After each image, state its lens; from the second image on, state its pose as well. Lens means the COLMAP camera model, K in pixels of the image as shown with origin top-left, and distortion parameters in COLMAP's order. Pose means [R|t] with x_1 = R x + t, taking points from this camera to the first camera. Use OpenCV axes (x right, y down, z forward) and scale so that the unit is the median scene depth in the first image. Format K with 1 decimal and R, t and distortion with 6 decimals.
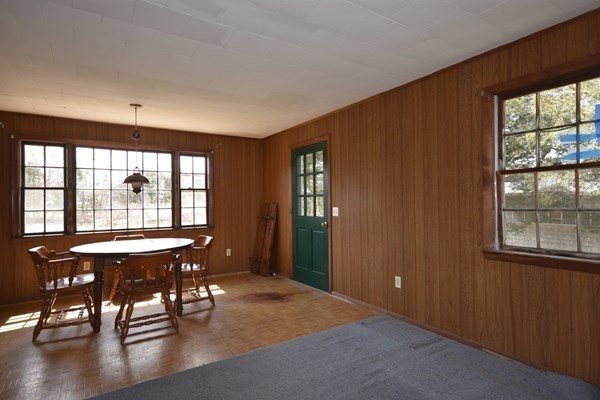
lens RADIAL K [[335.0, 0, 300.0], [0, 335.0, 200.0], [0, 0, 1]] dist [-0.001437, -0.000239]
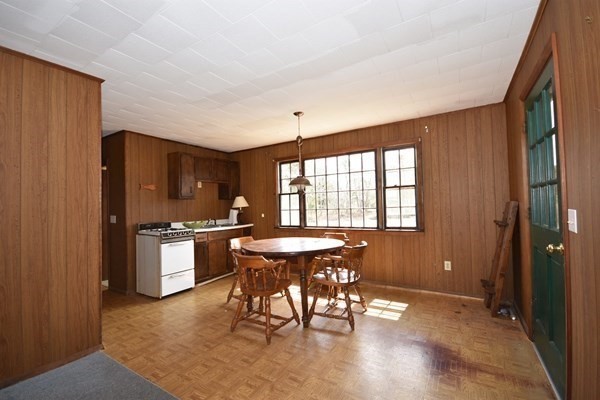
lens RADIAL K [[269.8, 0, 300.0], [0, 269.8, 200.0], [0, 0, 1]] dist [0.044837, -0.000119]
pose [[0.460915, -0.028626, -0.886982, 0.203600], [0.028303, 0.999445, -0.017548, 0.009130], [0.886993, -0.017016, 0.461470, 0.449409]]
